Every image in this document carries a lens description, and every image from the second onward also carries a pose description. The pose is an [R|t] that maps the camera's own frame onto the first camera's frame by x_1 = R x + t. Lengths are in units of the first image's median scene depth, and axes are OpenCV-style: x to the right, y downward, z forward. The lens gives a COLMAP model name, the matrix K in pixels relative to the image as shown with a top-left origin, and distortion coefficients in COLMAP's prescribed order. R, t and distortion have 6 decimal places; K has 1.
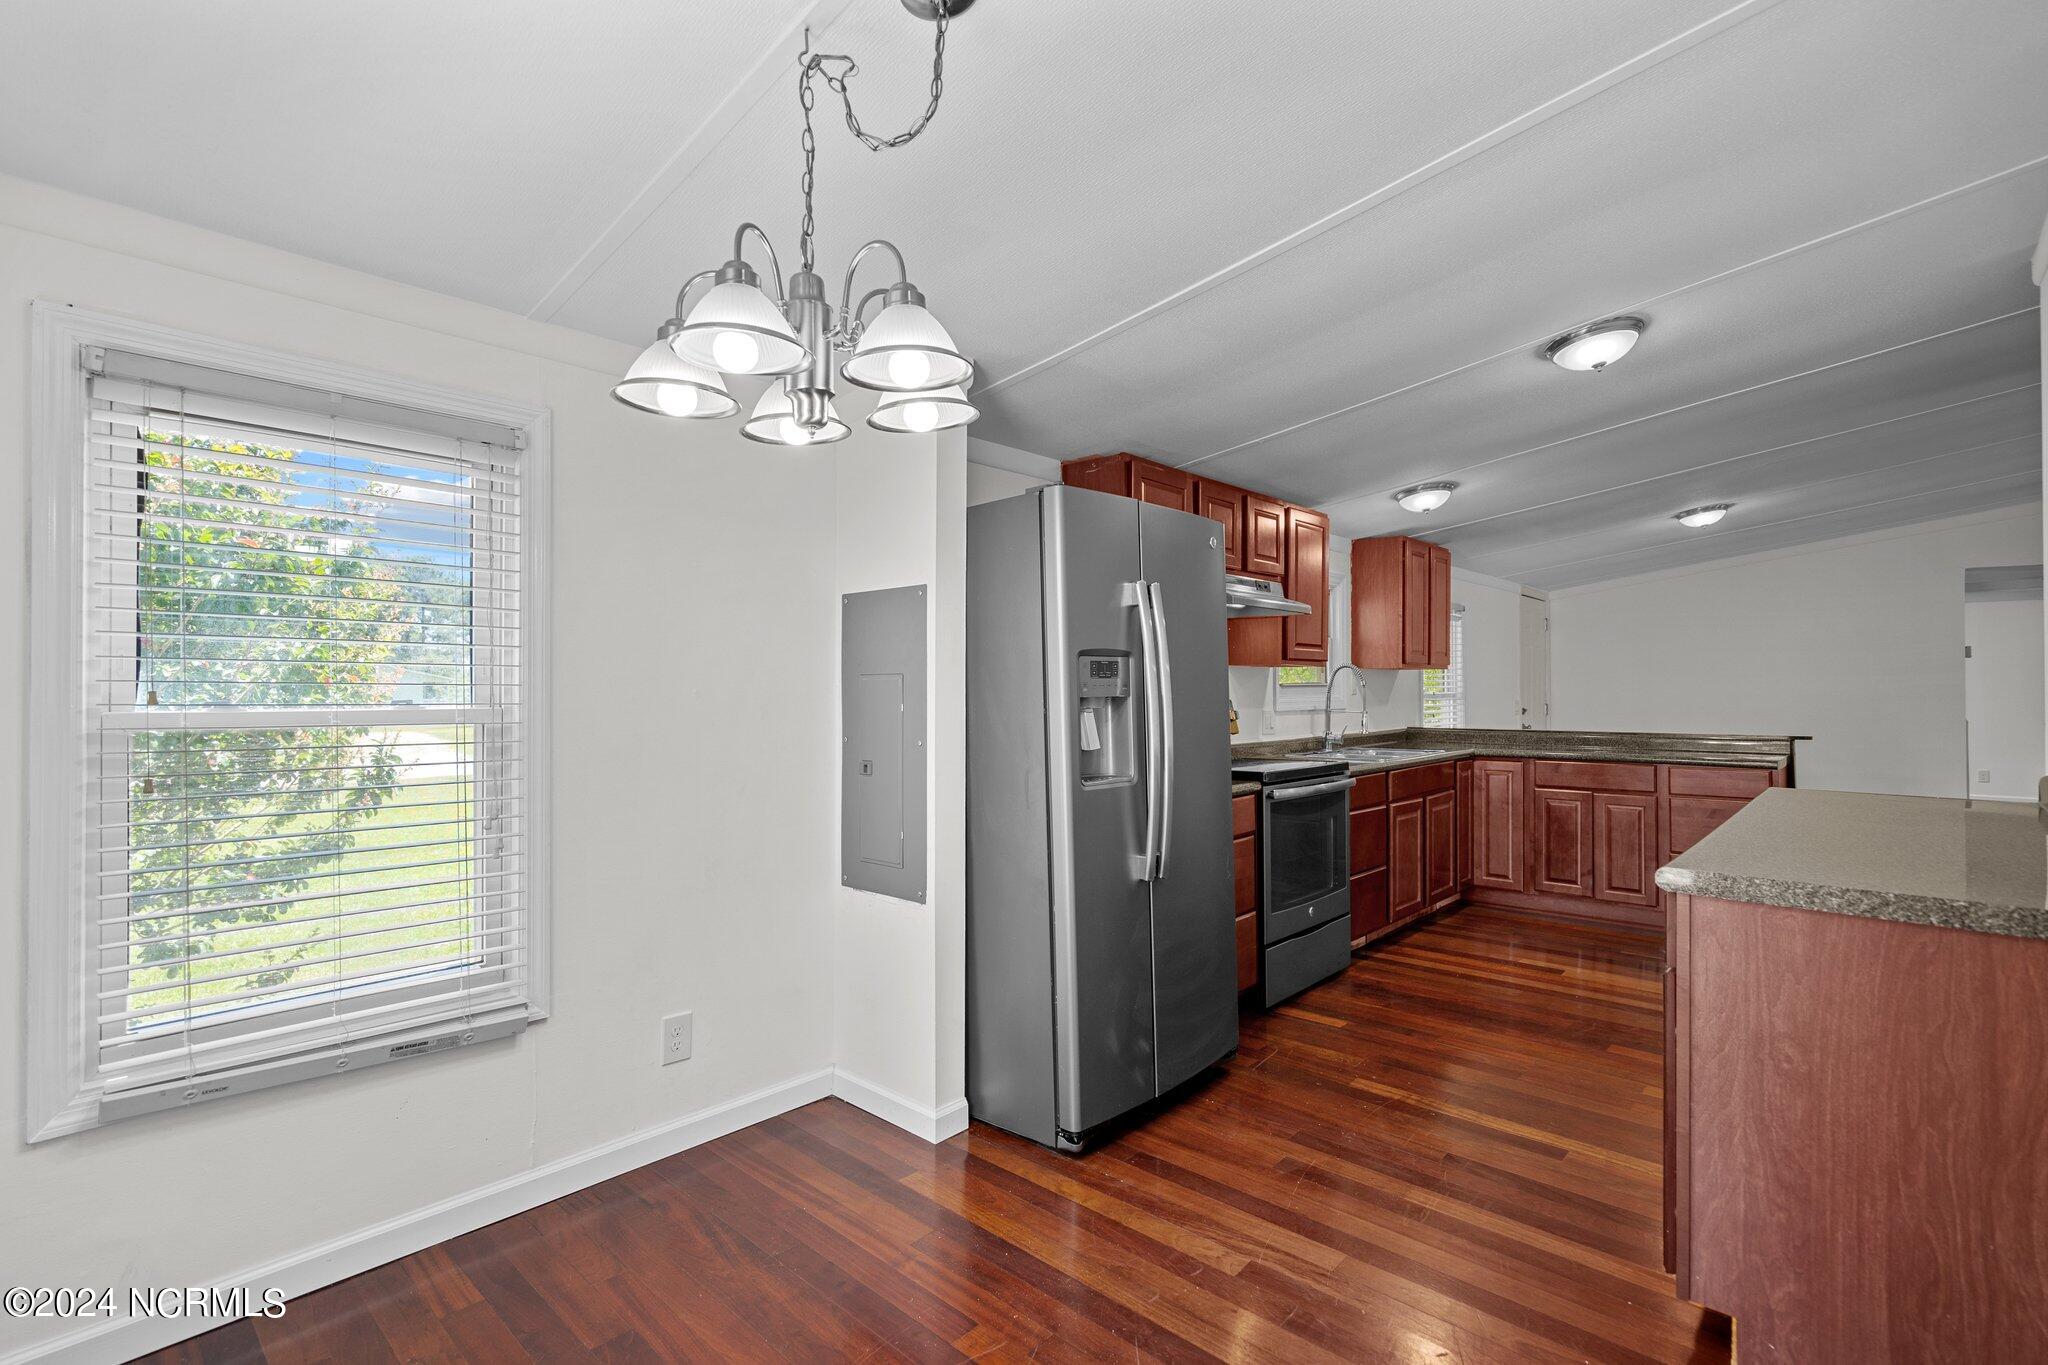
lens RADIAL K [[941.1, 0, 1022.1], [0, 941.1, 689.5], [0, 0, 1]] dist [-0.000763, 0.000174]
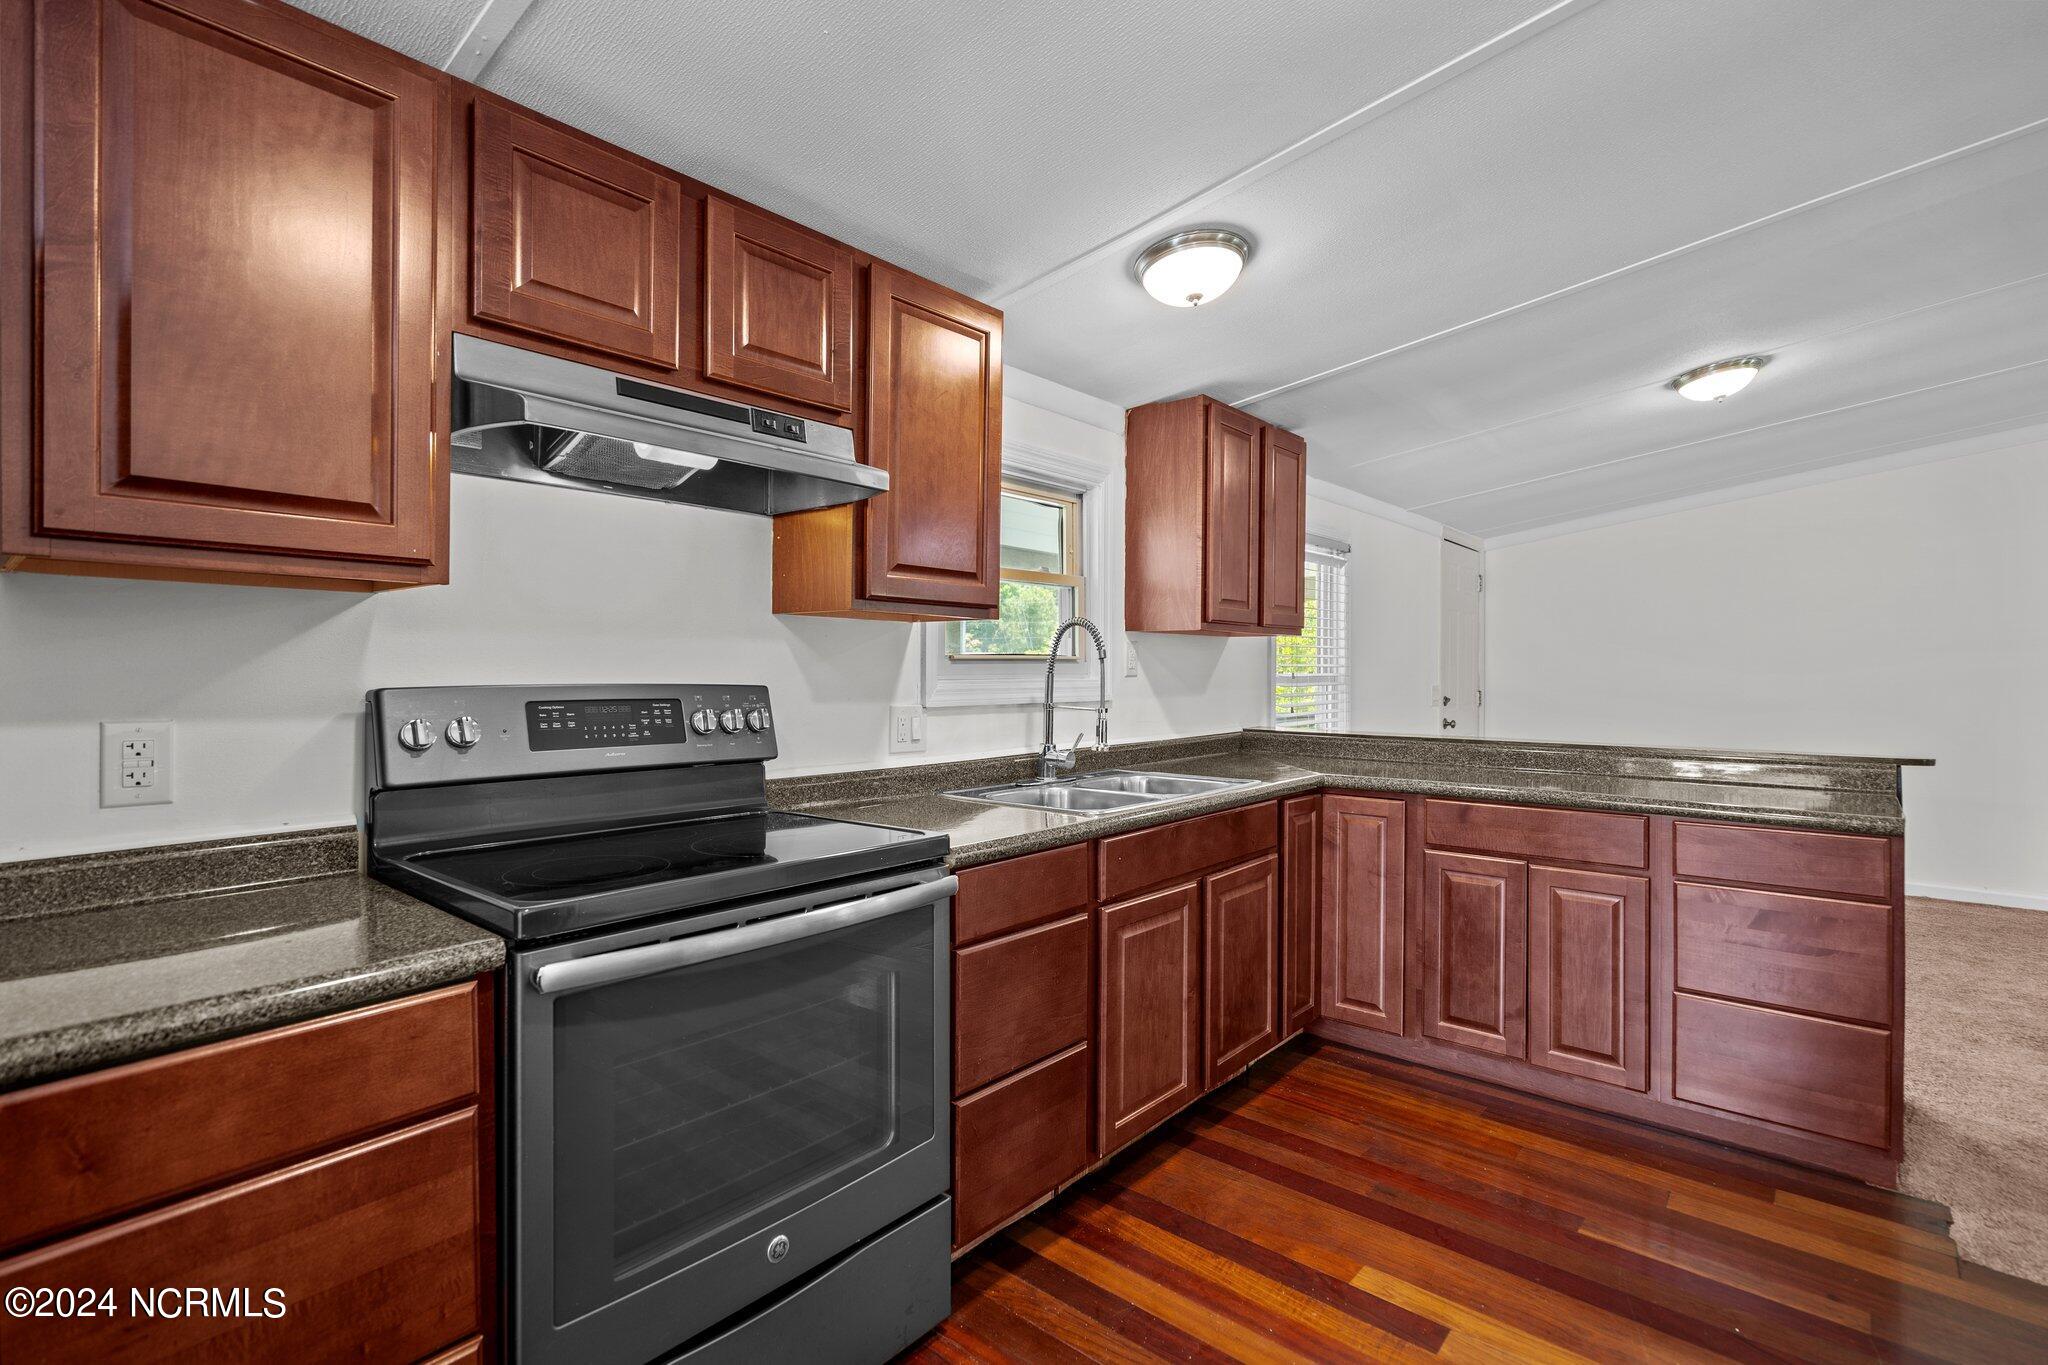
lens RADIAL K [[936.8, 0, 1022.1], [0, 936.8, 677.8], [0, 0, 1]] dist [-0.001238, -0.000131]
pose [[0.999461, 0.004236, 0.032564, 0.311301], [-0.004496, 0.999959, 0.007915, 0.002379], [-0.032529, -0.008057, 0.999438, 0.494174]]
